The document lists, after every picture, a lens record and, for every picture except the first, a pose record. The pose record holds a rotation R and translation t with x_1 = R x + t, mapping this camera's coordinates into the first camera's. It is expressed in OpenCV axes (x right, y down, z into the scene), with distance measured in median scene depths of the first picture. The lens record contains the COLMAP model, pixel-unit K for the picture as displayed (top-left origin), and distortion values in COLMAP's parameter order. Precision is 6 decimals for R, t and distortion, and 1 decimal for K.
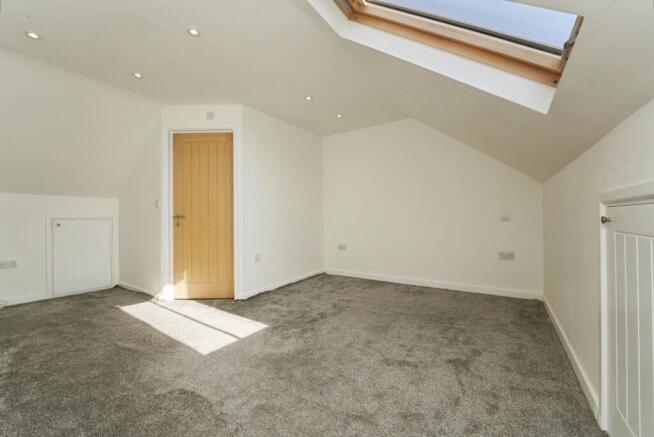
lens RADIAL K [[270.7, 0, 327.0], [0, 270.7, 218.5], [0, 0, 1]] dist [-0.001170, -0.000094]
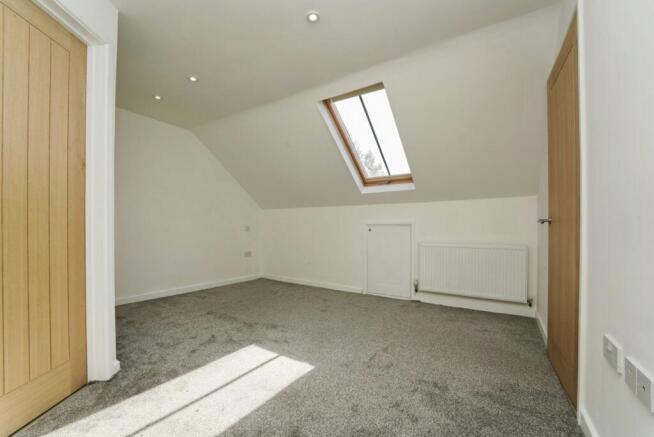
lens RADIAL K [[258.0, 0, 325.7], [0, 258.0, 233.7], [0, 0, 1]] dist [0.000183, 0.000018]
pose [[-0.020181, 0.002919, 0.999792, -1.106005], [-0.014937, 0.999883, -0.003220, 0.023081], [-0.999685, -0.014998, -0.020135, 0.789691]]
